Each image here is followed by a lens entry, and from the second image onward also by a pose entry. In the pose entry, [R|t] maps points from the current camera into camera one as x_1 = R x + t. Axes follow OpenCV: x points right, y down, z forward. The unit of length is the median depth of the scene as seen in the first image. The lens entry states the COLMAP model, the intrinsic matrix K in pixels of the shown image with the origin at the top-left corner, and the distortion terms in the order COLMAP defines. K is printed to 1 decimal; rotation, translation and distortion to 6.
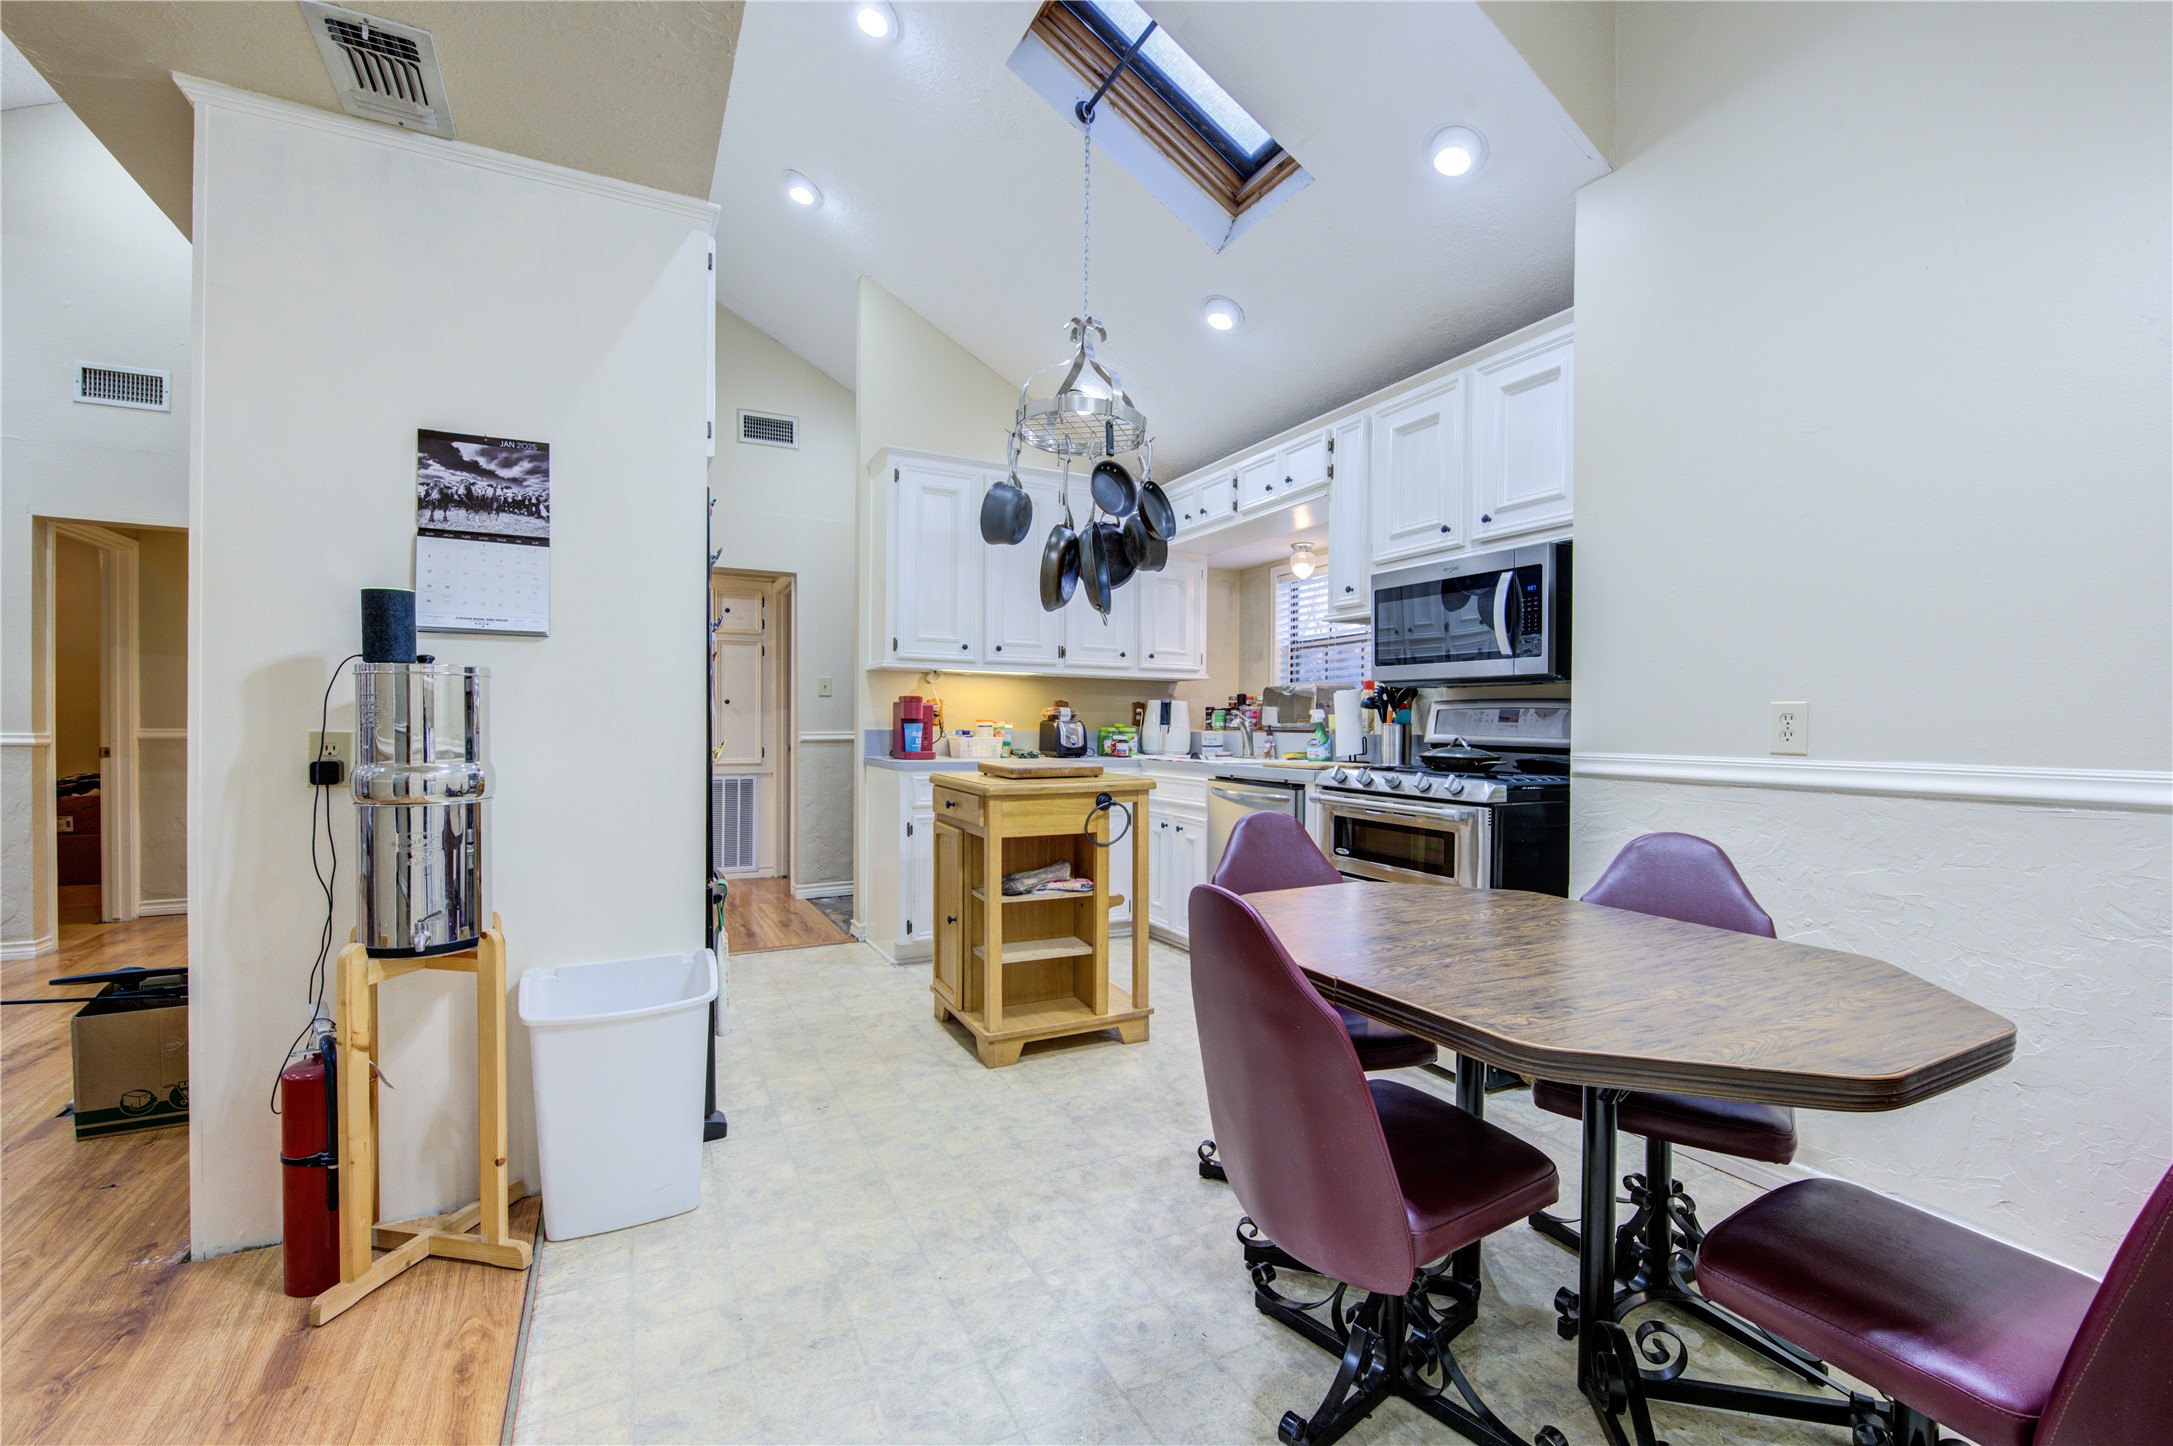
lens RADIAL K [[915.8, 0, 1075.5], [0, 915.8, 730.7], [0, 0, 1]] dist [-0.010681, -0.000297]
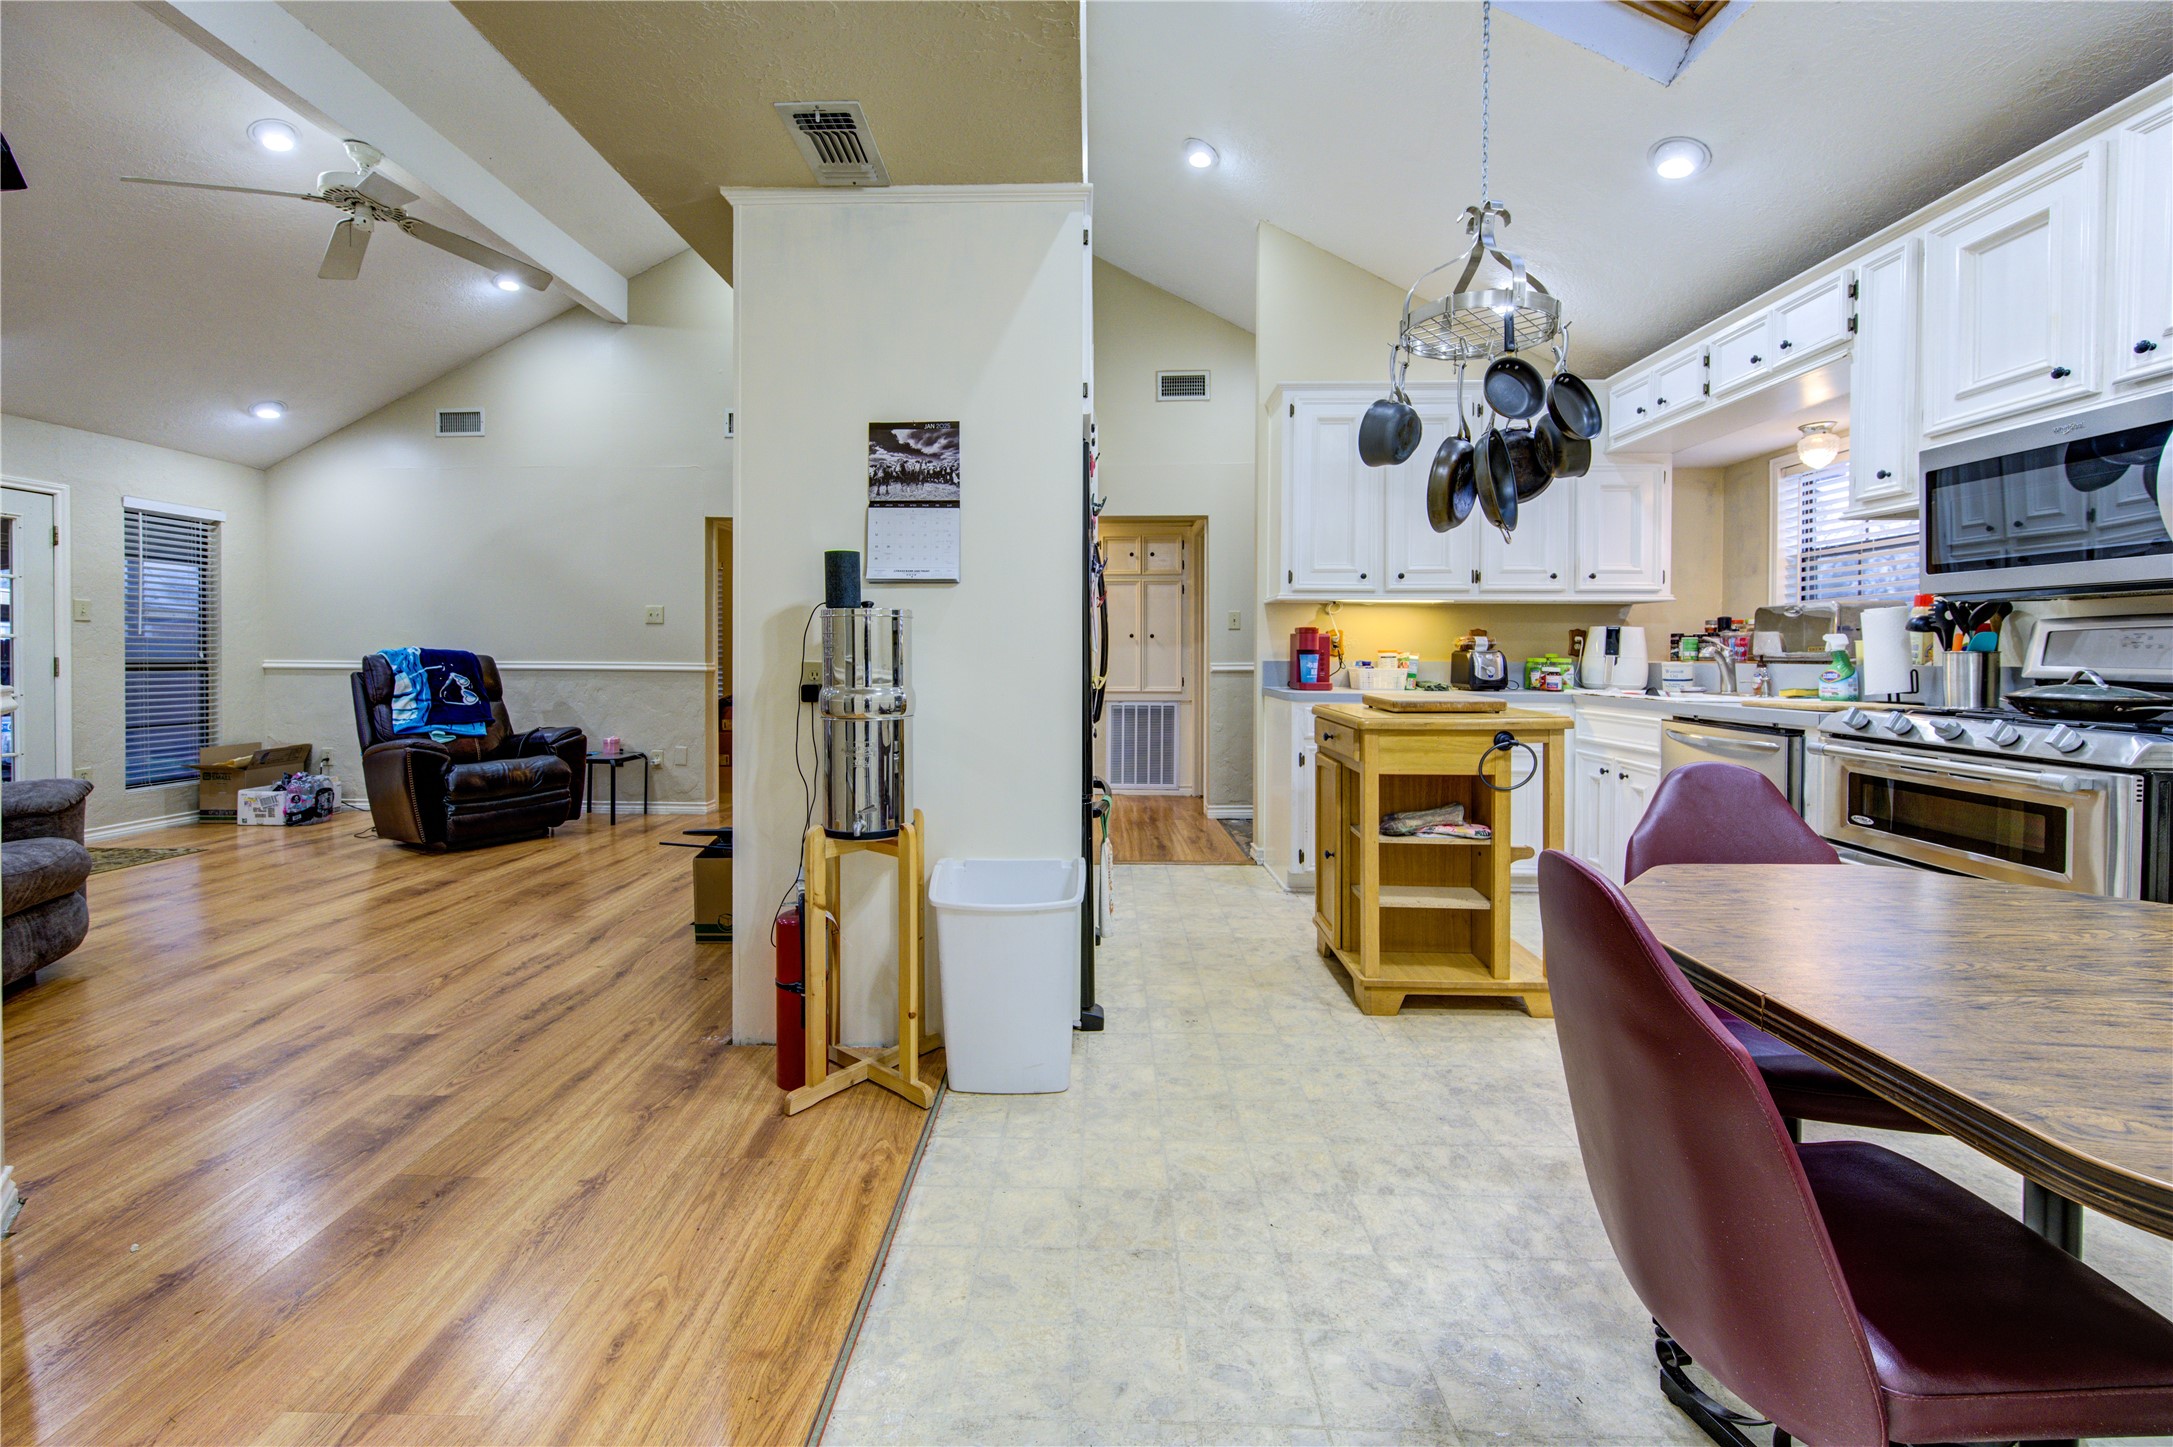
lens RADIAL K [[861.3, 0, 1055.7], [0, 861.3, 661.9], [0, 0, 1]] dist [0.002864, -0.000411]
pose [[0.873864, -0.000033, -0.486170, 0.059500], [-0.000062, 1.000000, -0.000179, 0.000660], [0.486170, 0.000187, 0.873864, 0.052822]]
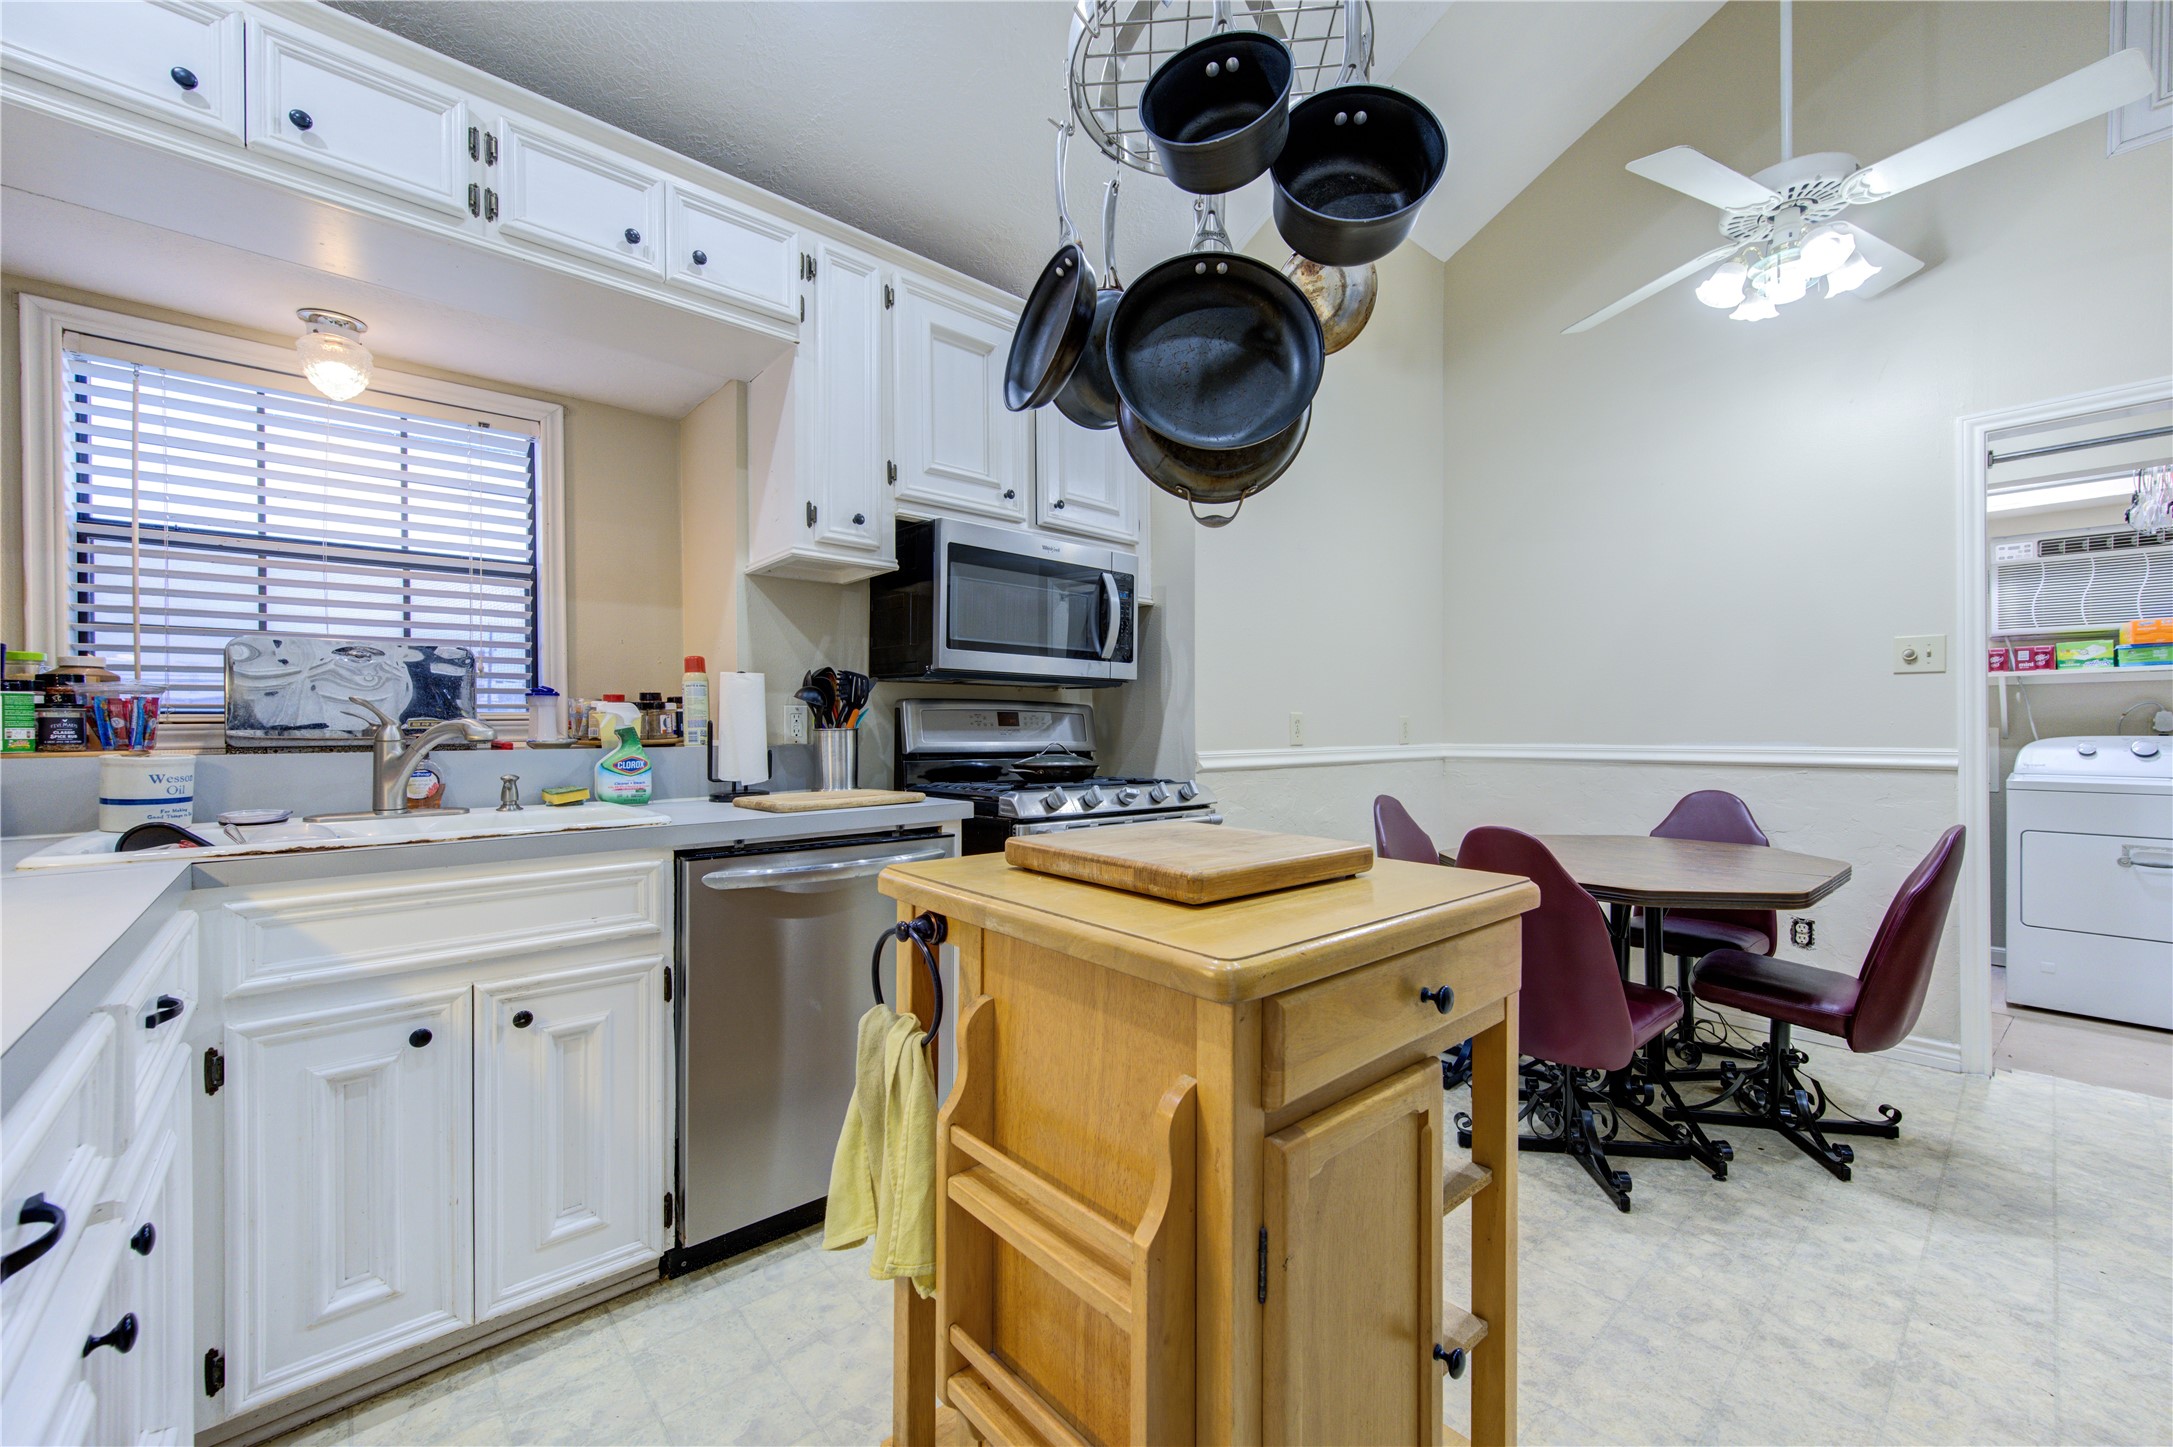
lens RADIAL K [[858.5, 0, 1087.2], [0, 858.5, 724.8], [0, 0, 1]] dist [0.000505, 0.001008]
pose [[-0.275039, -0.002386, 0.961430, -0.404467], [0.009489, 0.999941, 0.005196, -0.014928], [-0.961386, 0.010552, -0.275001, 1.257198]]
